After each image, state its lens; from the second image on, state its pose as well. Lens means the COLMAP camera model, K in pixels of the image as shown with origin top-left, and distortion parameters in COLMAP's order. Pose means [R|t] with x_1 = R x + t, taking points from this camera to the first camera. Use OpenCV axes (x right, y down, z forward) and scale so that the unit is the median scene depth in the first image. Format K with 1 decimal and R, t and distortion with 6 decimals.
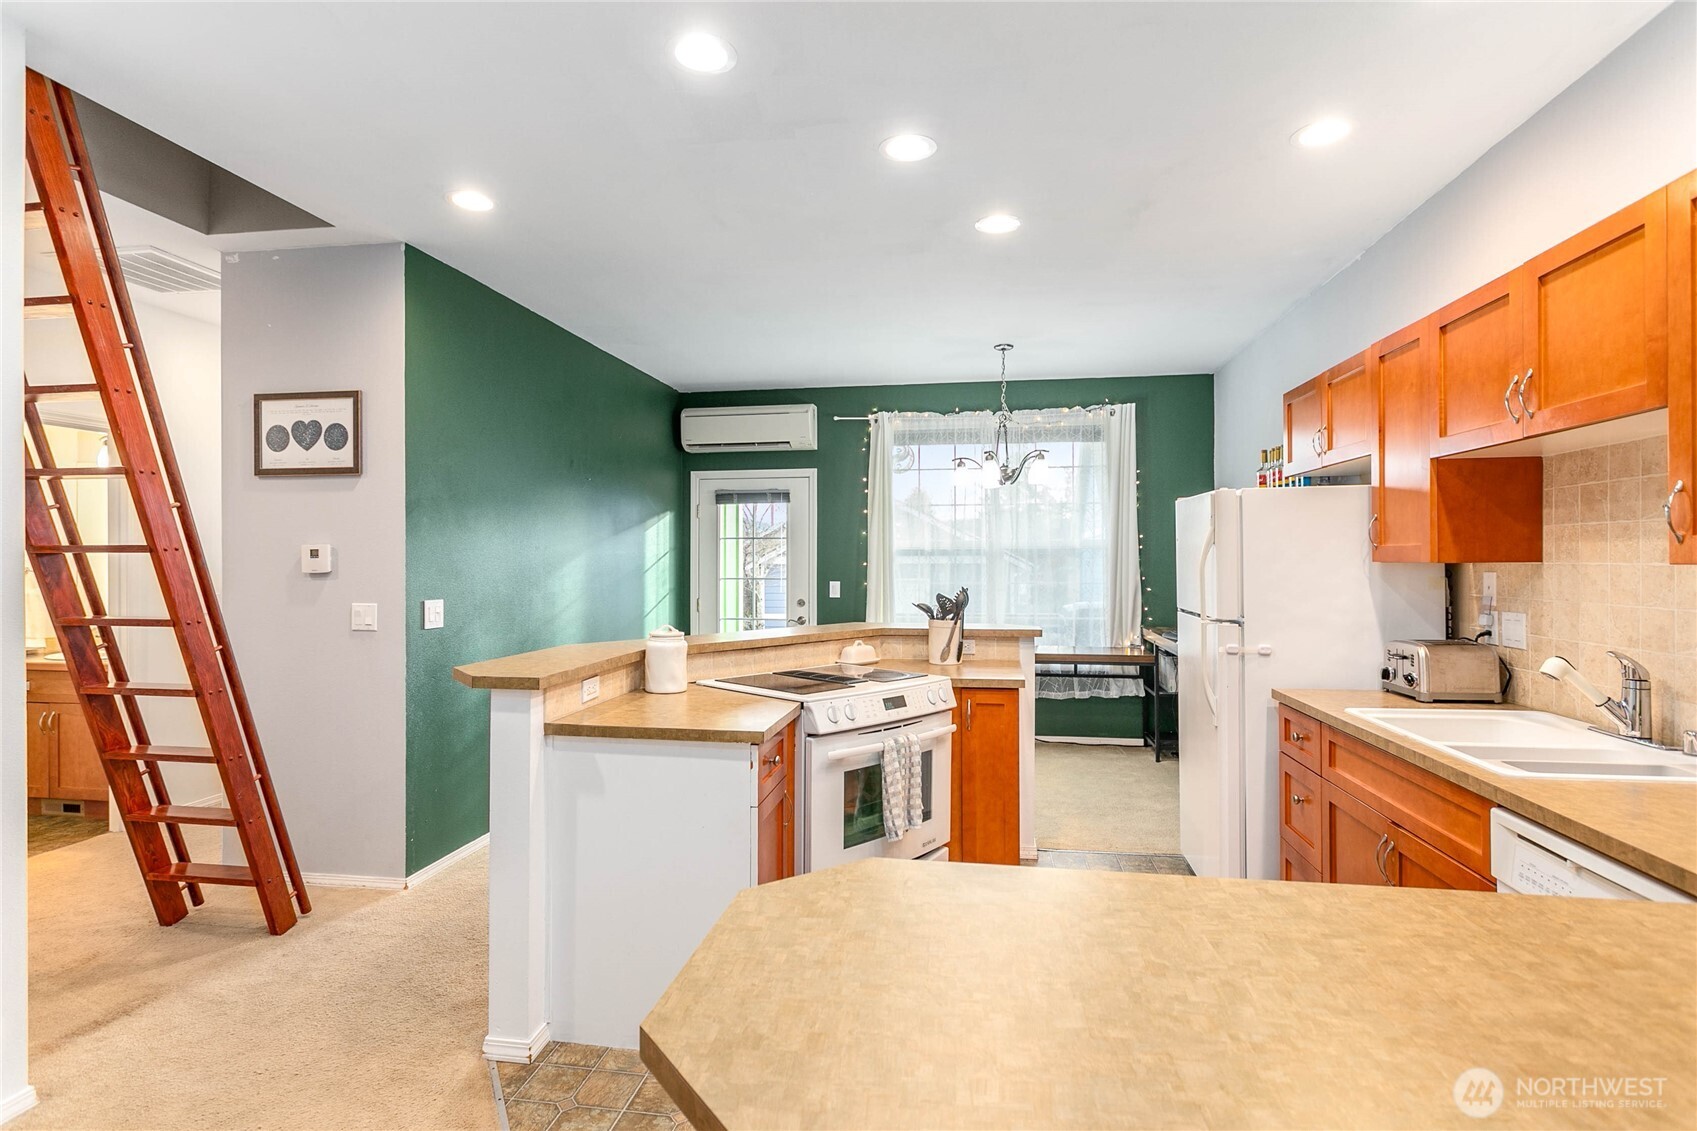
lens RADIAL K [[849.7, 0, 842.1], [0, 849.7, 566.6], [0, 0, 1]] dist [-0.007234, 0.001092]
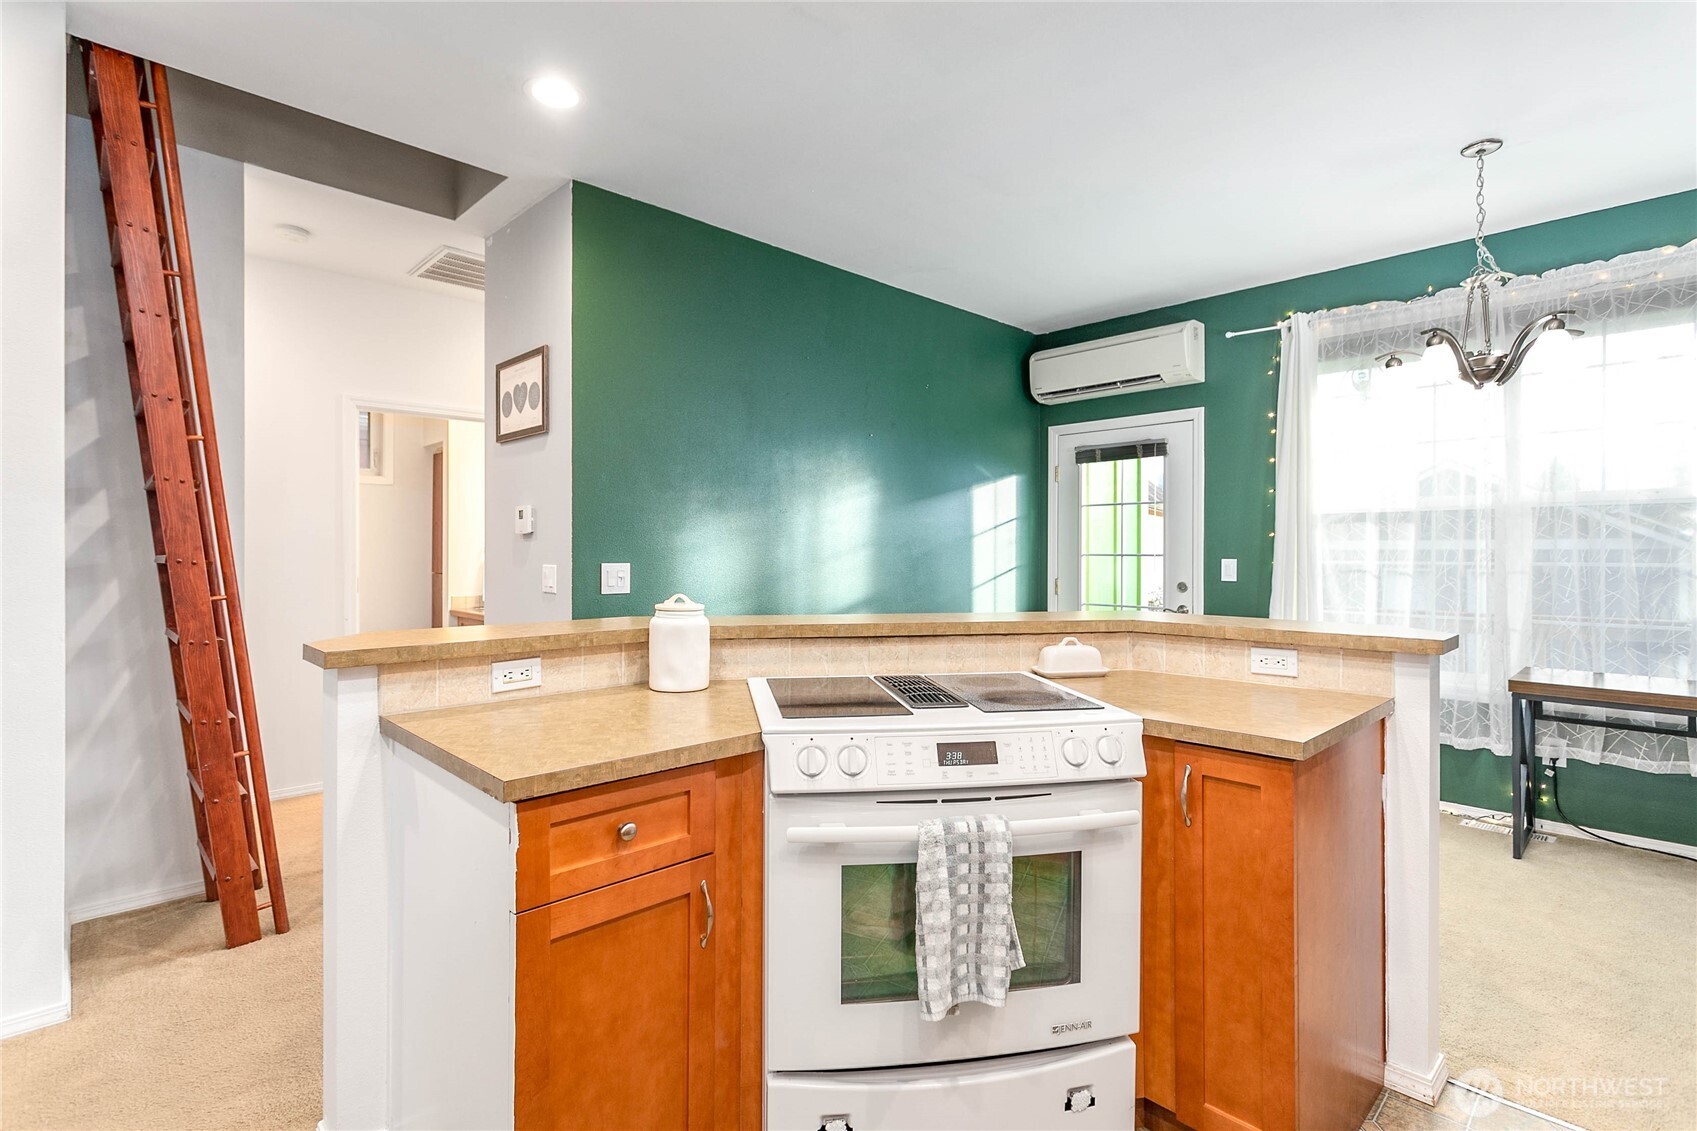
lens RADIAL K [[806.0, 0, 844.4], [0, 806.0, 553.6], [0, 0, 1]] dist [0.001644, 0.001803]
pose [[0.806036, 0.004594, -0.591848, 0.178425], [-0.006555, 0.999978, -0.001166, 0.020869], [0.591830, 0.004820, 0.806049, 0.322798]]
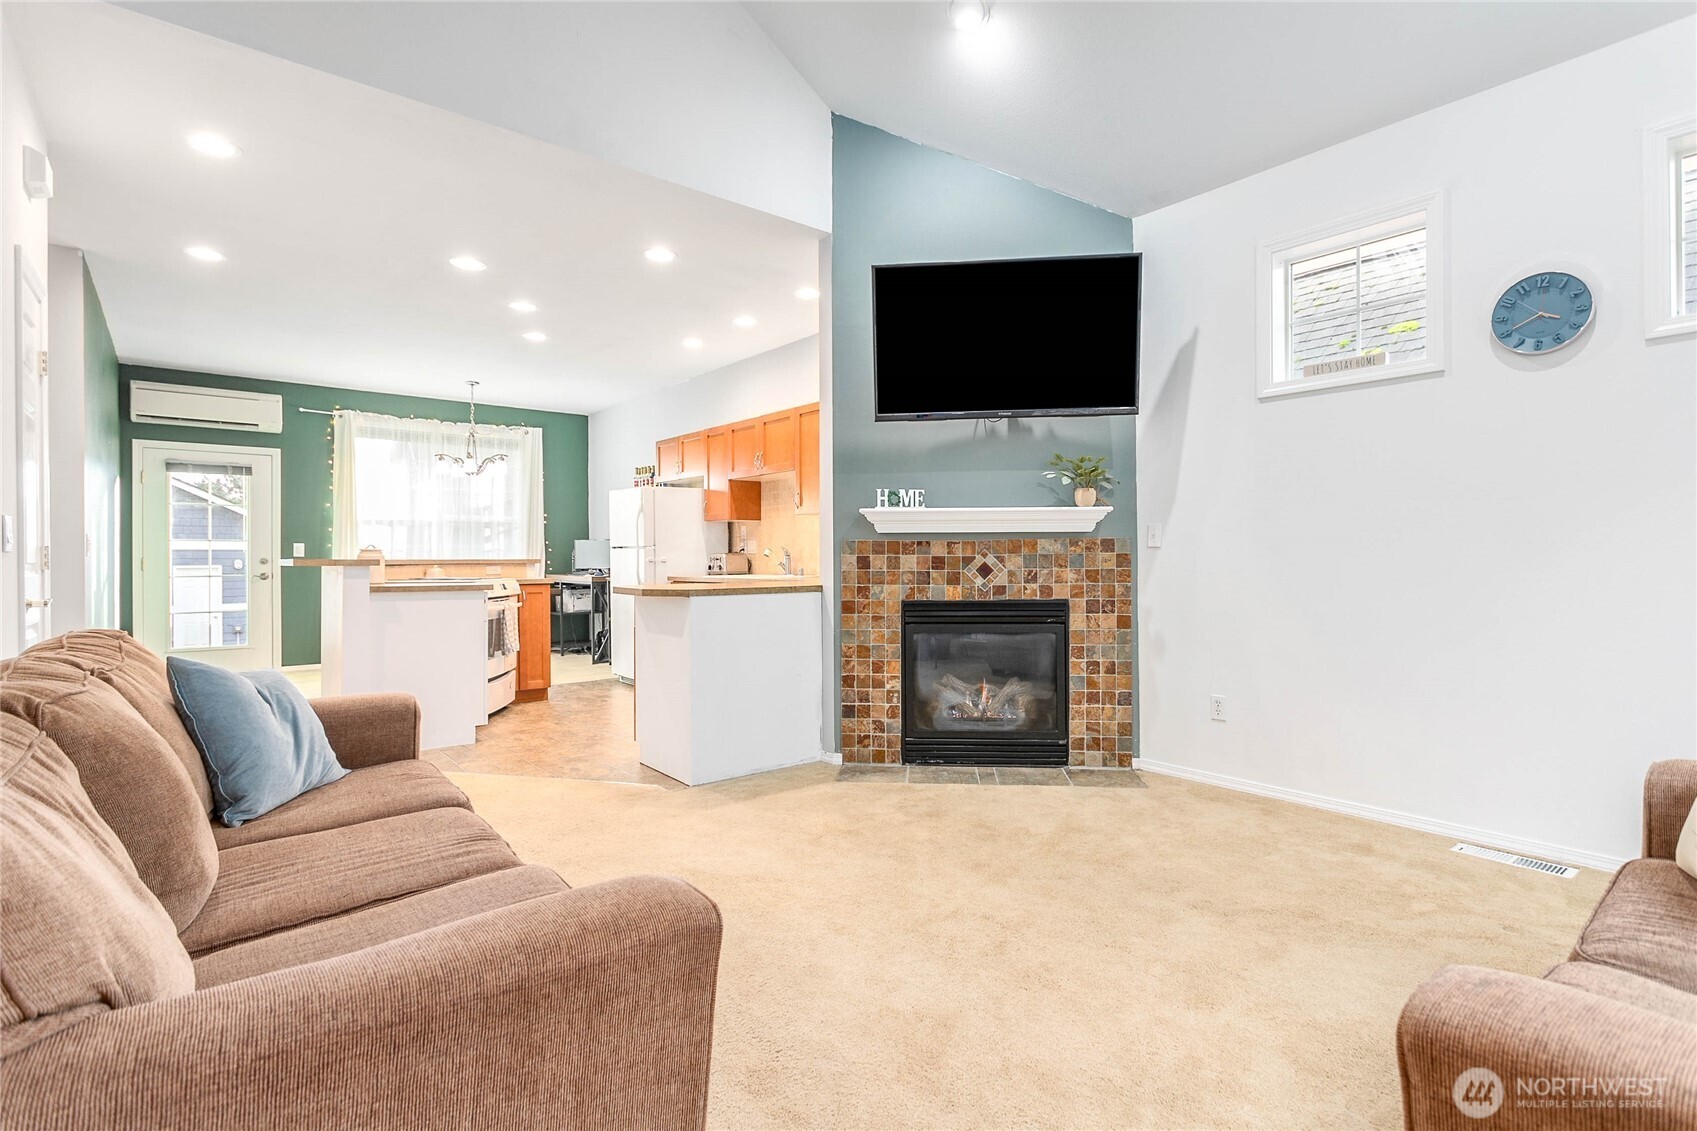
lens RADIAL K [[806.0, 0, 844.5], [0, 806.0, 560.4], [0, 0, 1]] dist [0.001644, 0.001803]
pose [[0.664464, -0.003629, 0.747311, -0.464667], [0.006947, 0.999975, -0.001321, 0.064259], [-0.747288, 0.006069, 0.664473, -0.460486]]
